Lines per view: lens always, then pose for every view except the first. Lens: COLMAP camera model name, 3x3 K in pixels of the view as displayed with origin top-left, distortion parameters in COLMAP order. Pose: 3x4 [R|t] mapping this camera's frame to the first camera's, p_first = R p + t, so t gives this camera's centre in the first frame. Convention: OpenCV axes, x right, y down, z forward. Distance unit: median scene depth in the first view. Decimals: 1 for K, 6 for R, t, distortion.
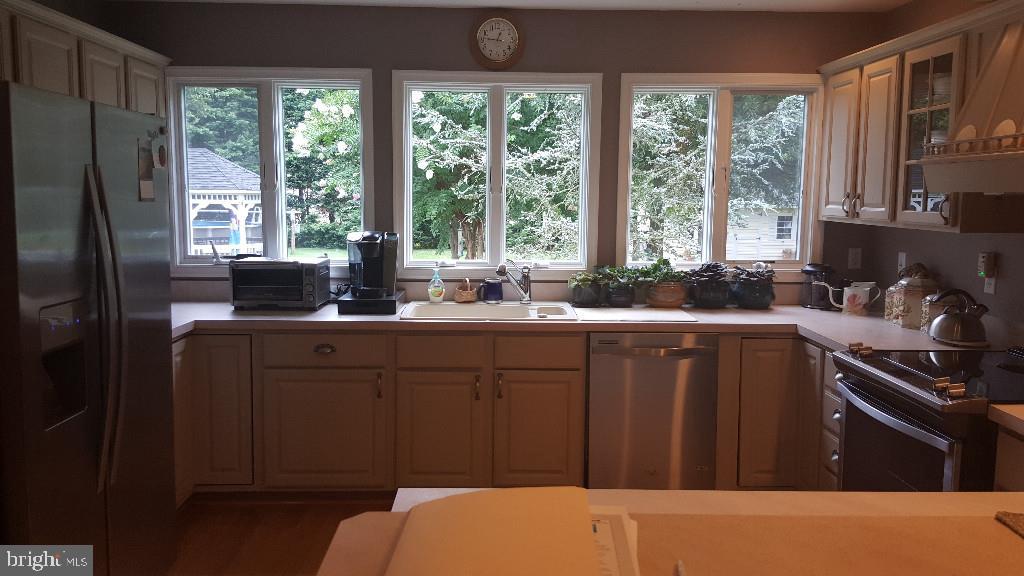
lens RADIAL K [[791.9, 0, 503.5], [0, 791.9, 279.8], [0, 0, 1]] dist [0.159729, -0.276257]
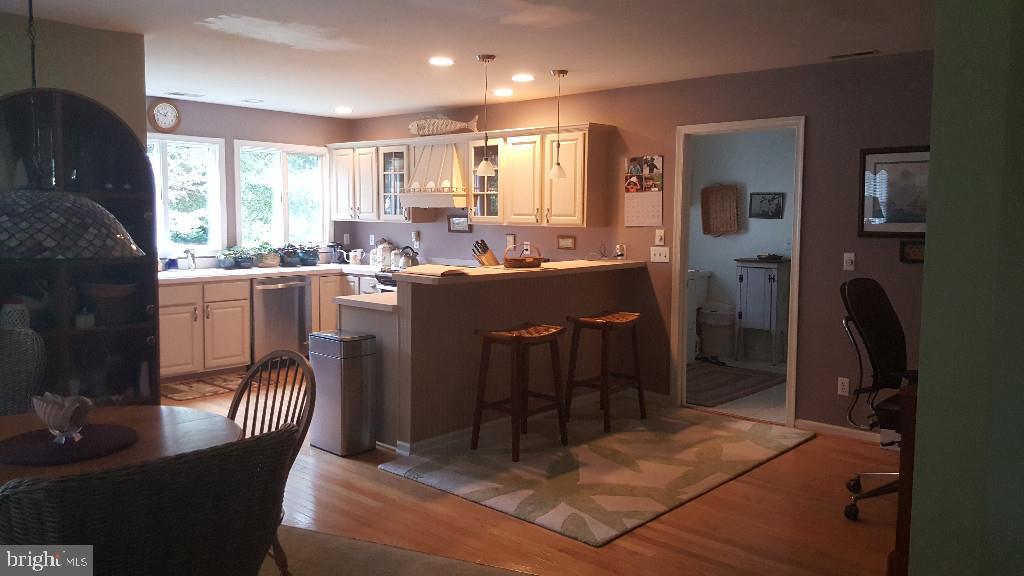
lens RADIAL K [[791.9, 0, 503.5], [0, 791.9, 279.8], [0, 0, 1]] dist [0.159729, -0.276257]
pose [[0.687084, -0.066769, 0.723504, -0.782442], [0.078044, 0.996790, 0.017874, 0.073082], [-0.722375, 0.044184, 0.690089, -0.687512]]
